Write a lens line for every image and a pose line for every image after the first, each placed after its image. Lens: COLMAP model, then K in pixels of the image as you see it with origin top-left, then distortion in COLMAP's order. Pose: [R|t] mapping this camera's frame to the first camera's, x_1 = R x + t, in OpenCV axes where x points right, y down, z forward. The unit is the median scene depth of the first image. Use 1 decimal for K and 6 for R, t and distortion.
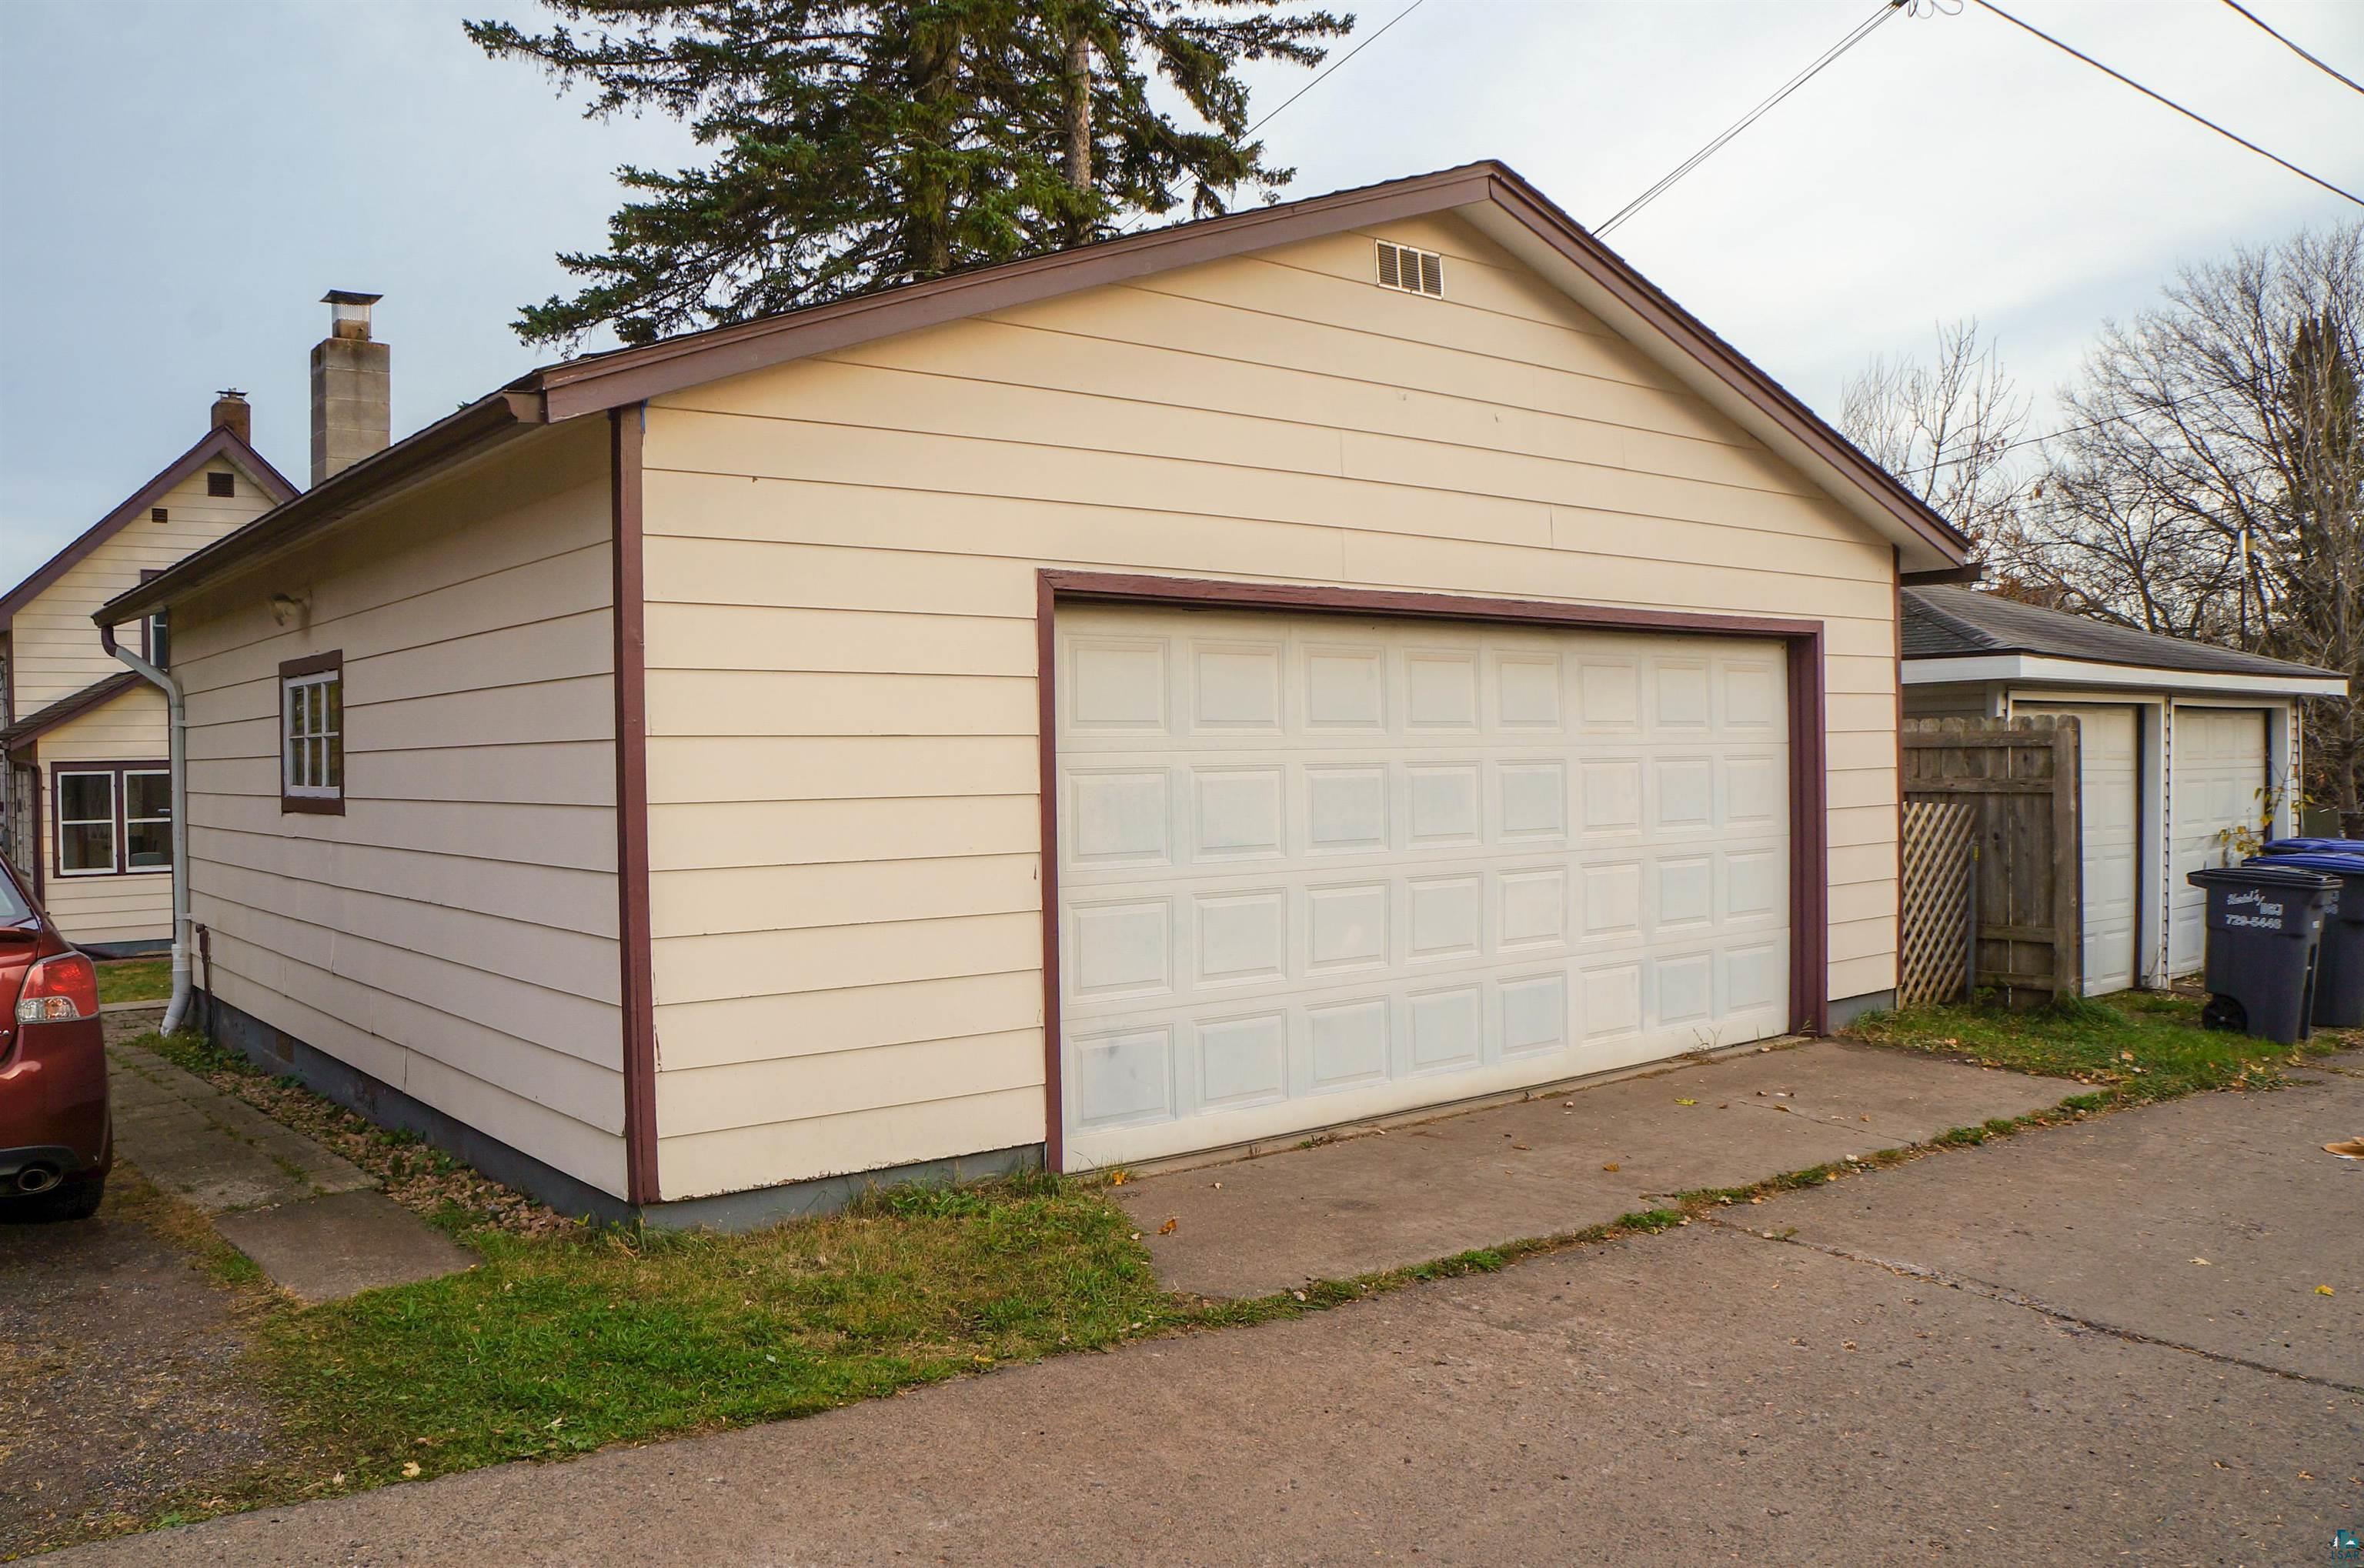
lens RADIAL K [[1847.5, 0, 1157.6], [0, 1847.5, 780.6], [0, 0, 1]] dist [-0.158450, 0.116227]
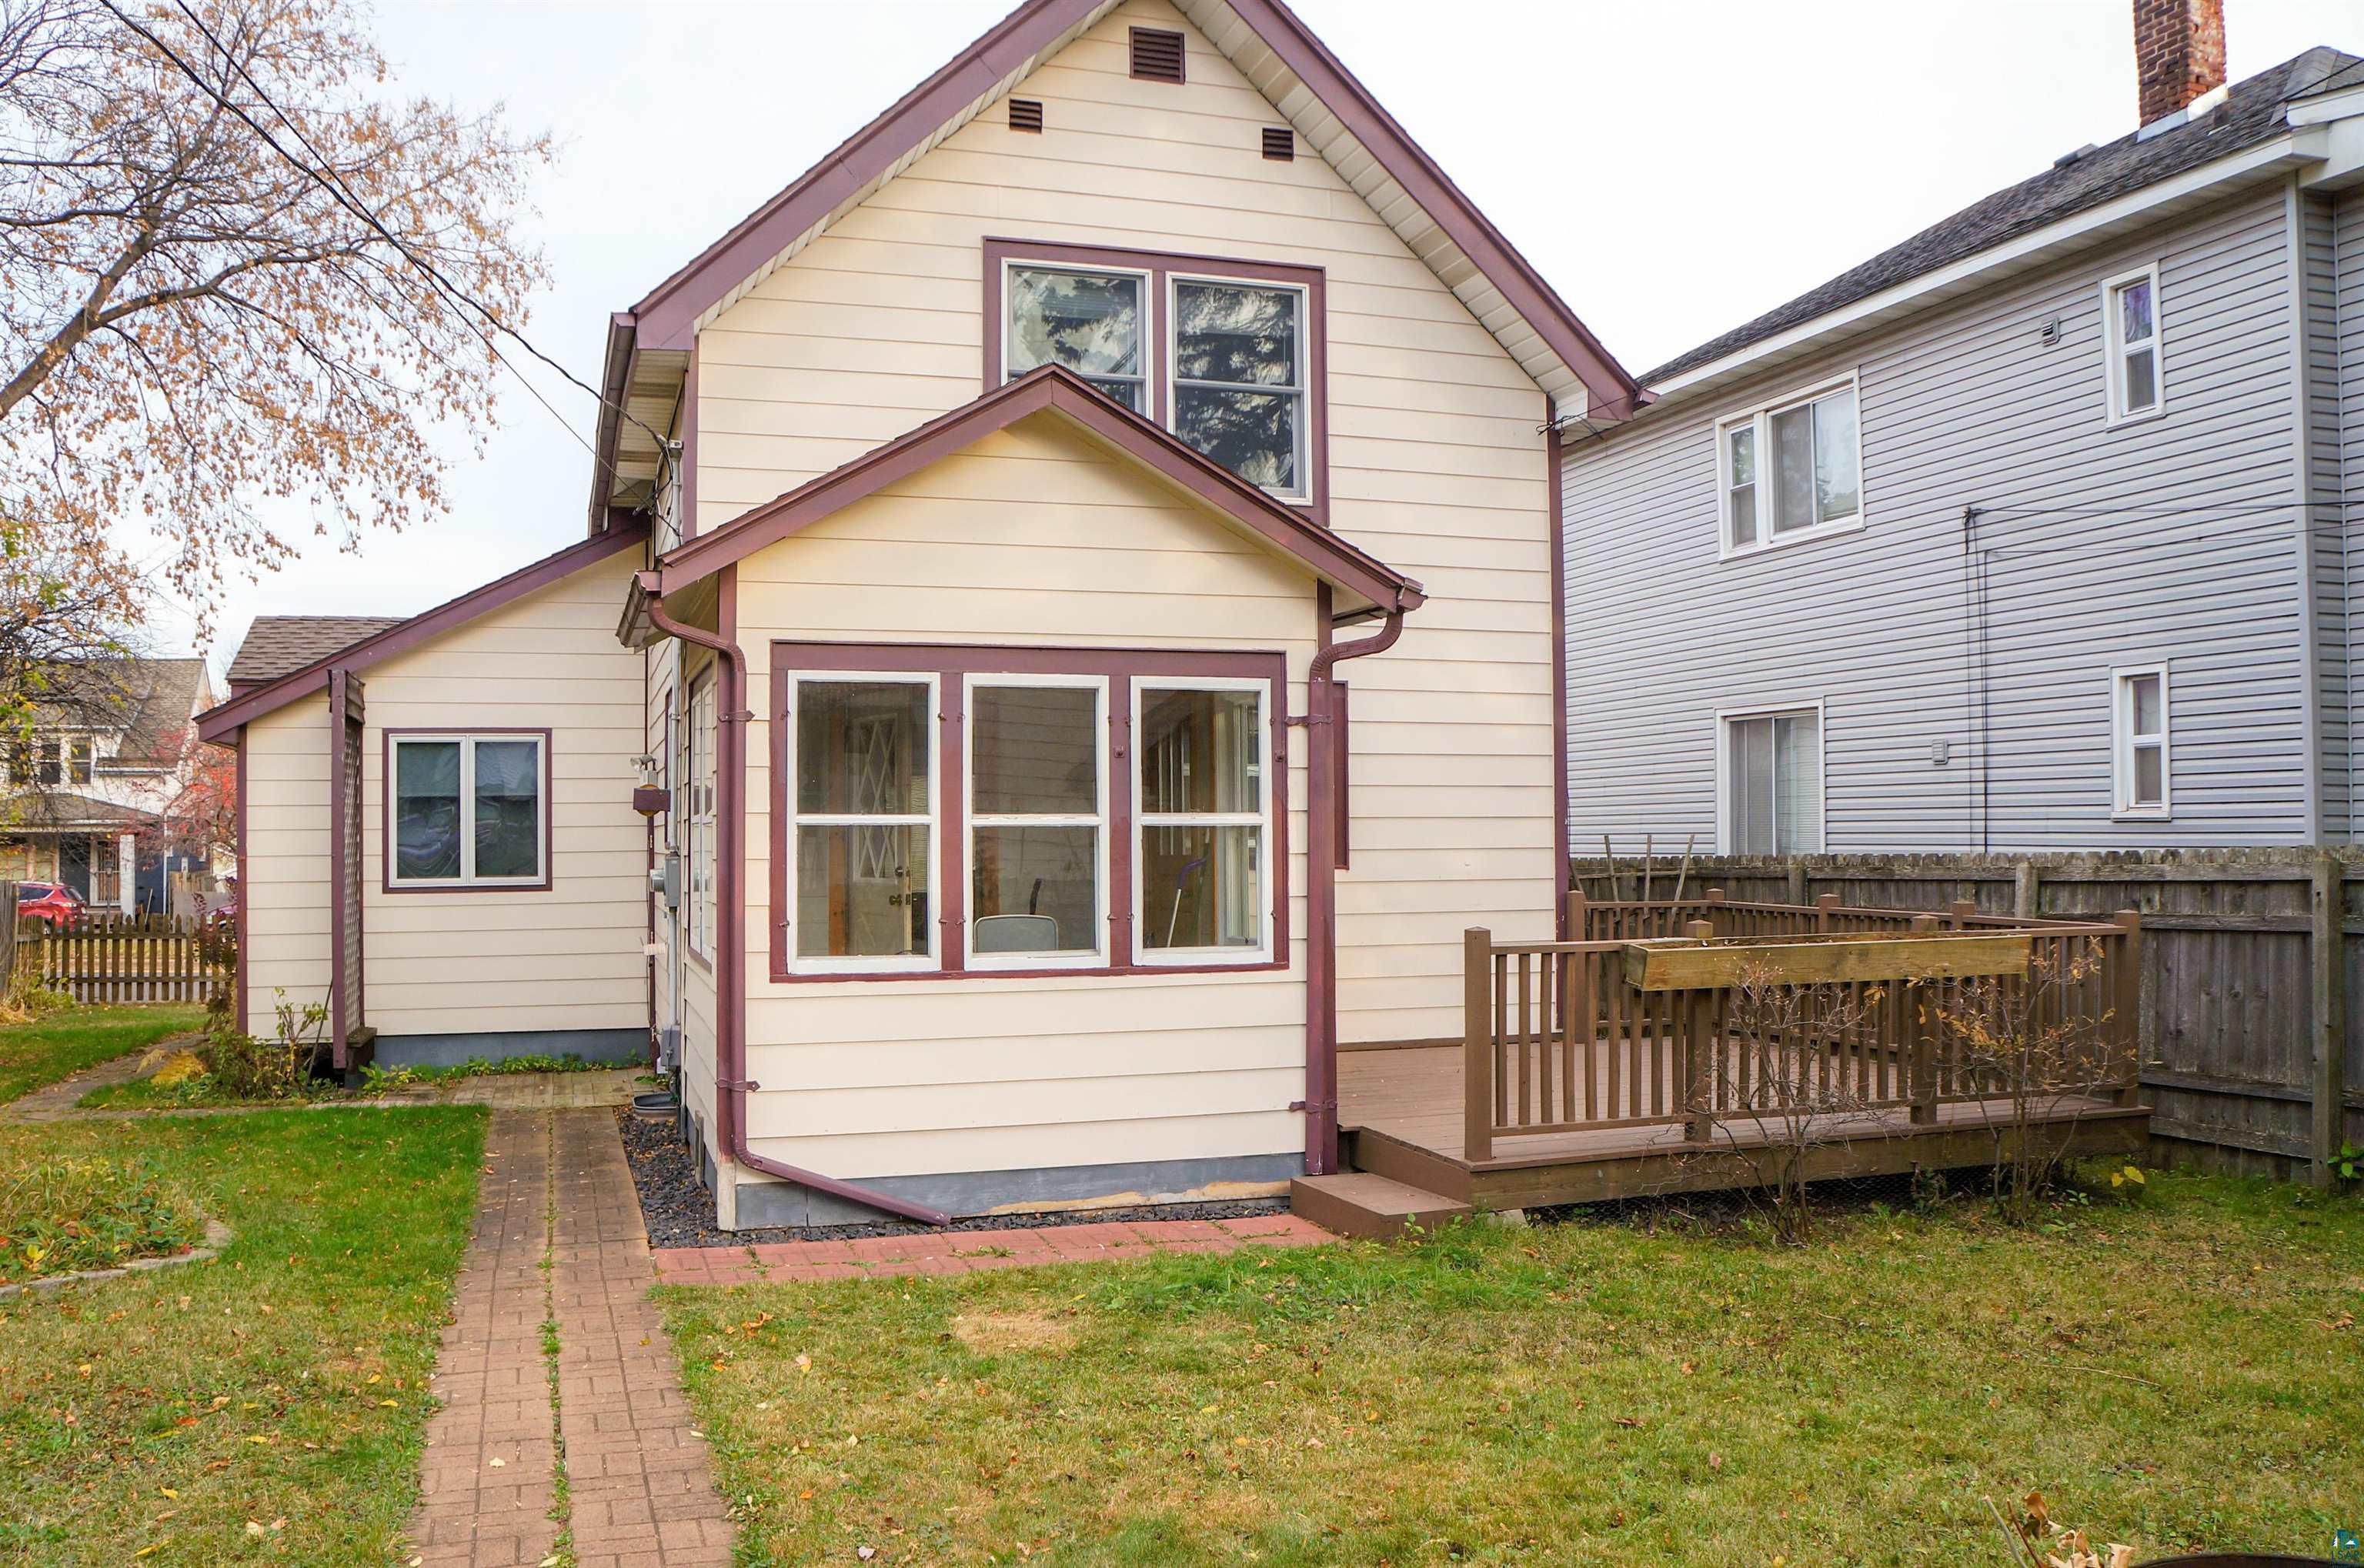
lens RADIAL K [[1847.5, 0, 1157.6], [0, 1847.5, 780.6], [0, 0, 1]] dist [-0.158450, 0.116227]
pose [[0.933951, -0.002650, -0.357391, -0.420621], [-0.013915, 0.998945, -0.043772, 0.030262], [0.357130, 0.045854, 0.932929, 0.681446]]
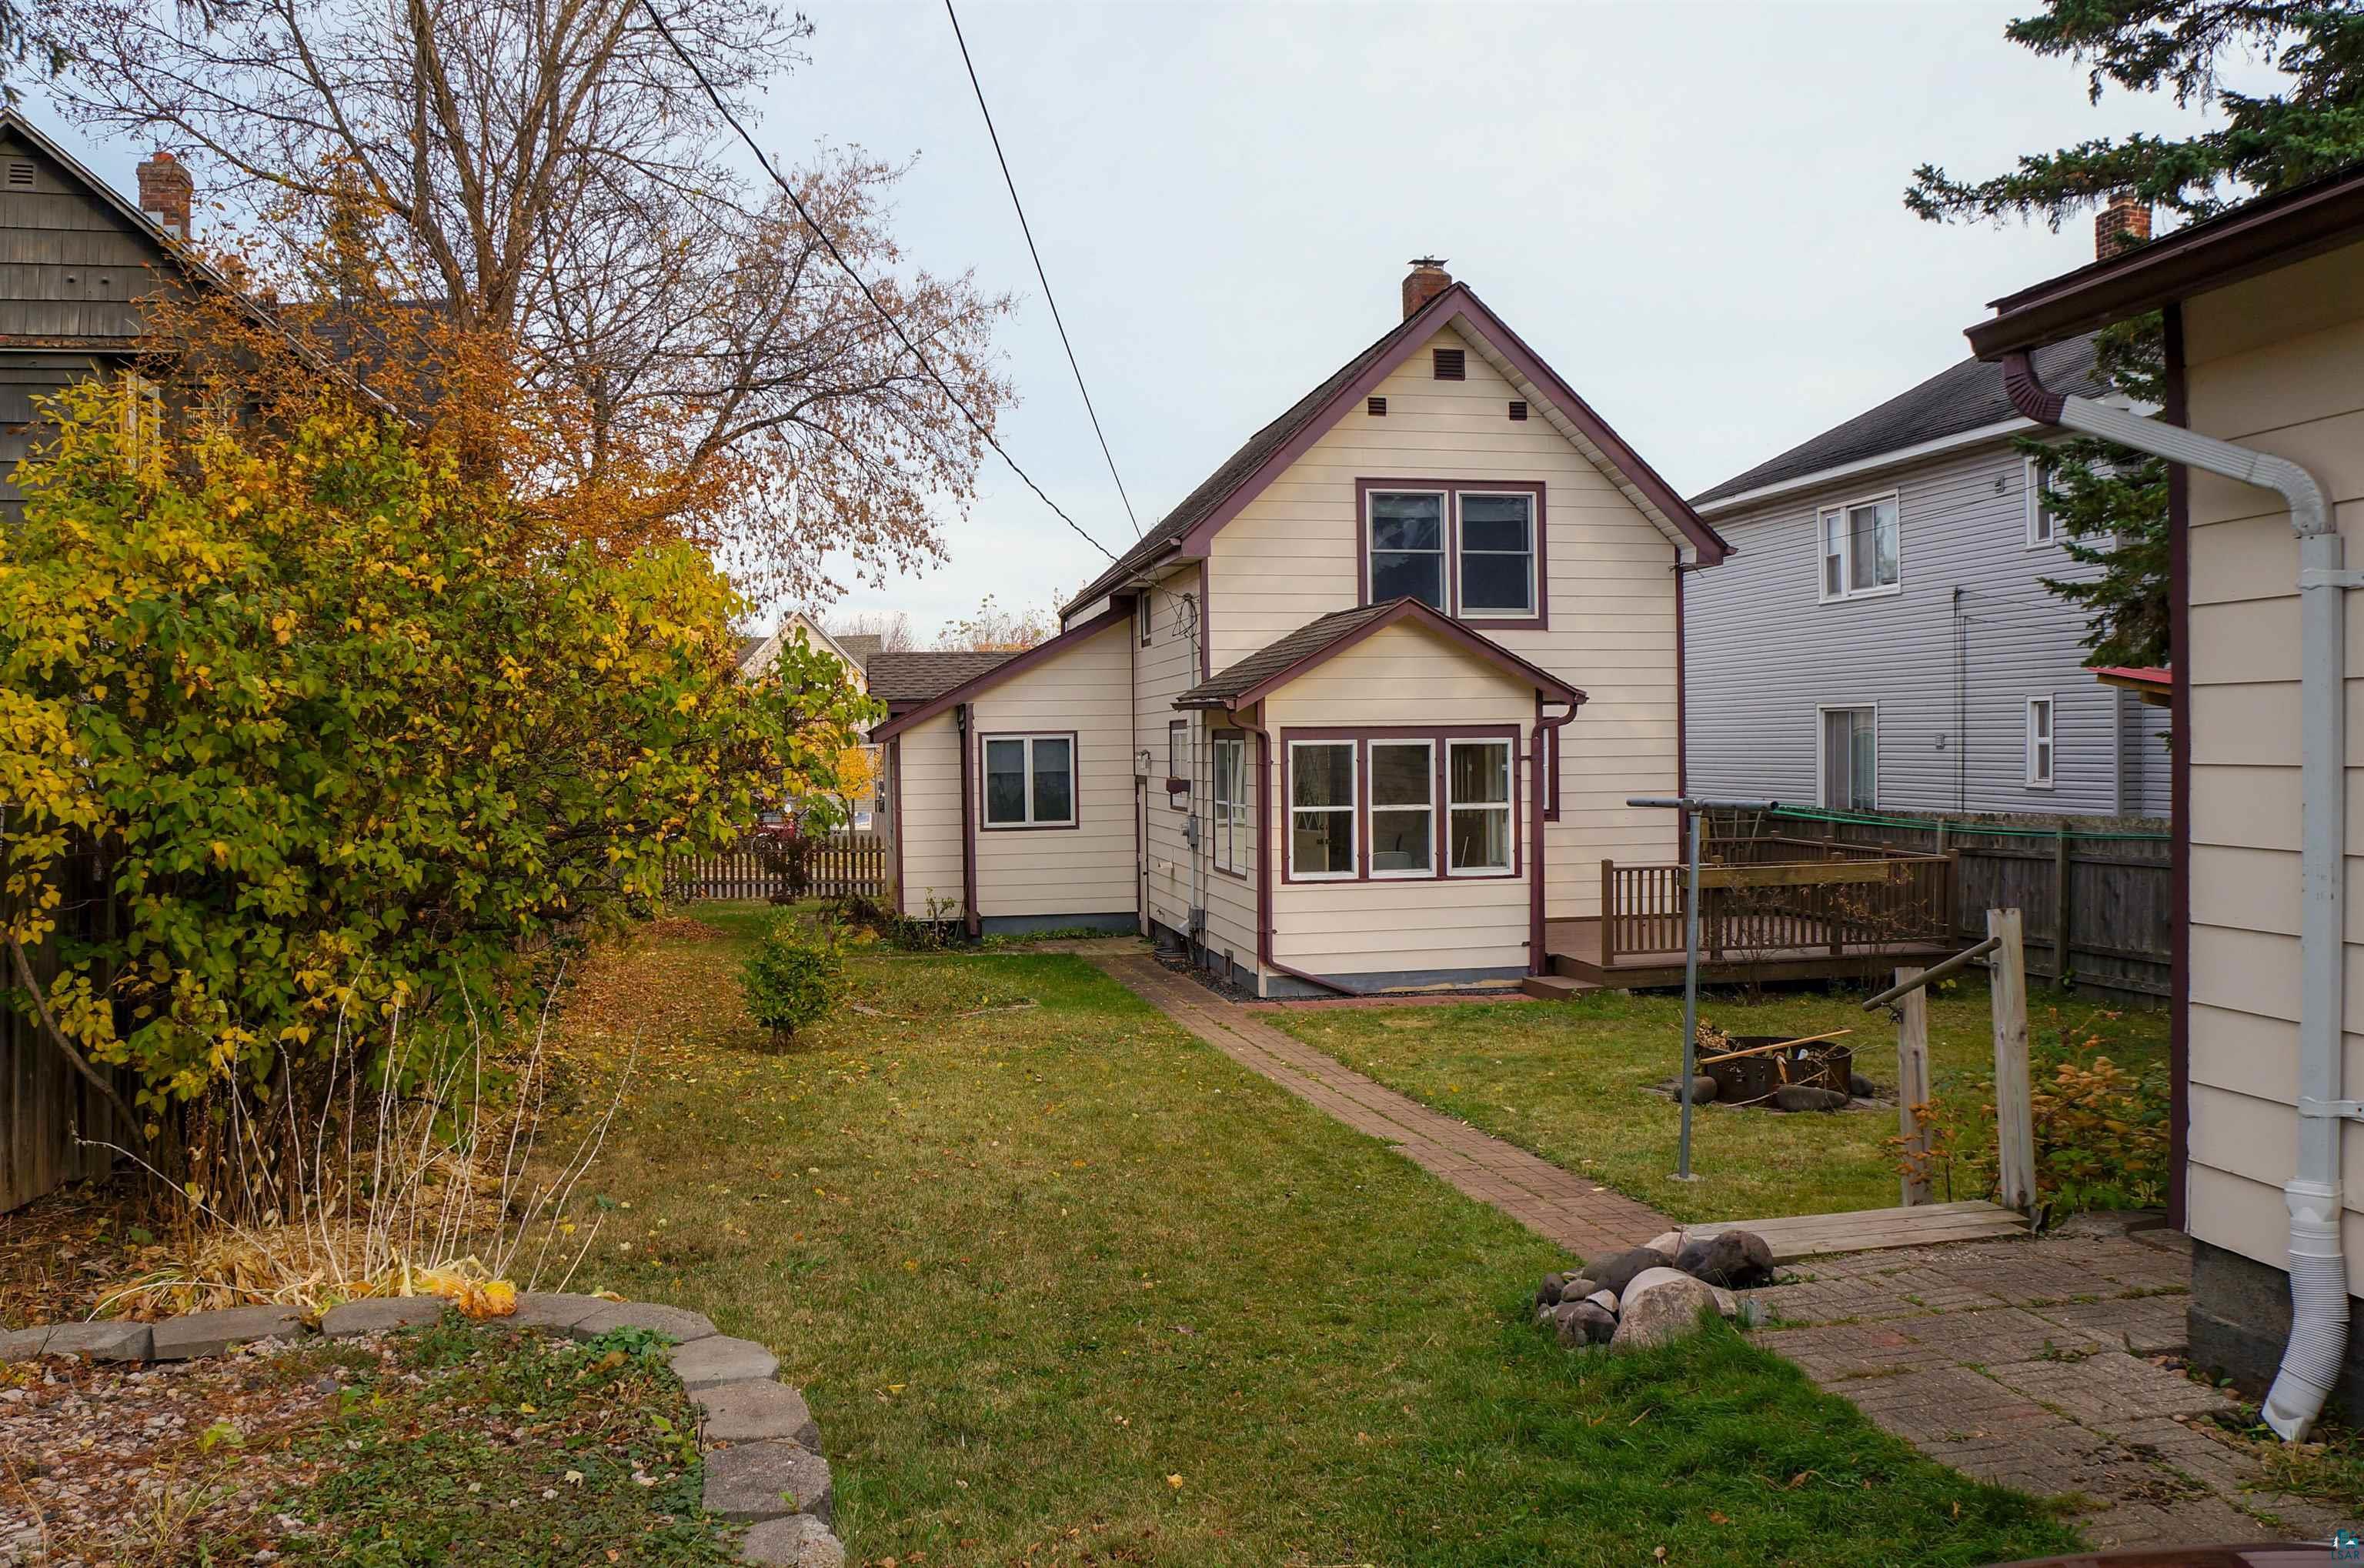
lens RADIAL K [[1910.6, 0, 1180.6], [0, 1910.6, 717.0], [0, 0, 1]] dist [-0.187795, 0.141175]
pose [[0.883026, -0.000176, -0.469324, -0.281697], [-0.010702, 0.999732, -0.020511, 0.002075], [0.469202, 0.023134, 0.882788, 0.268054]]
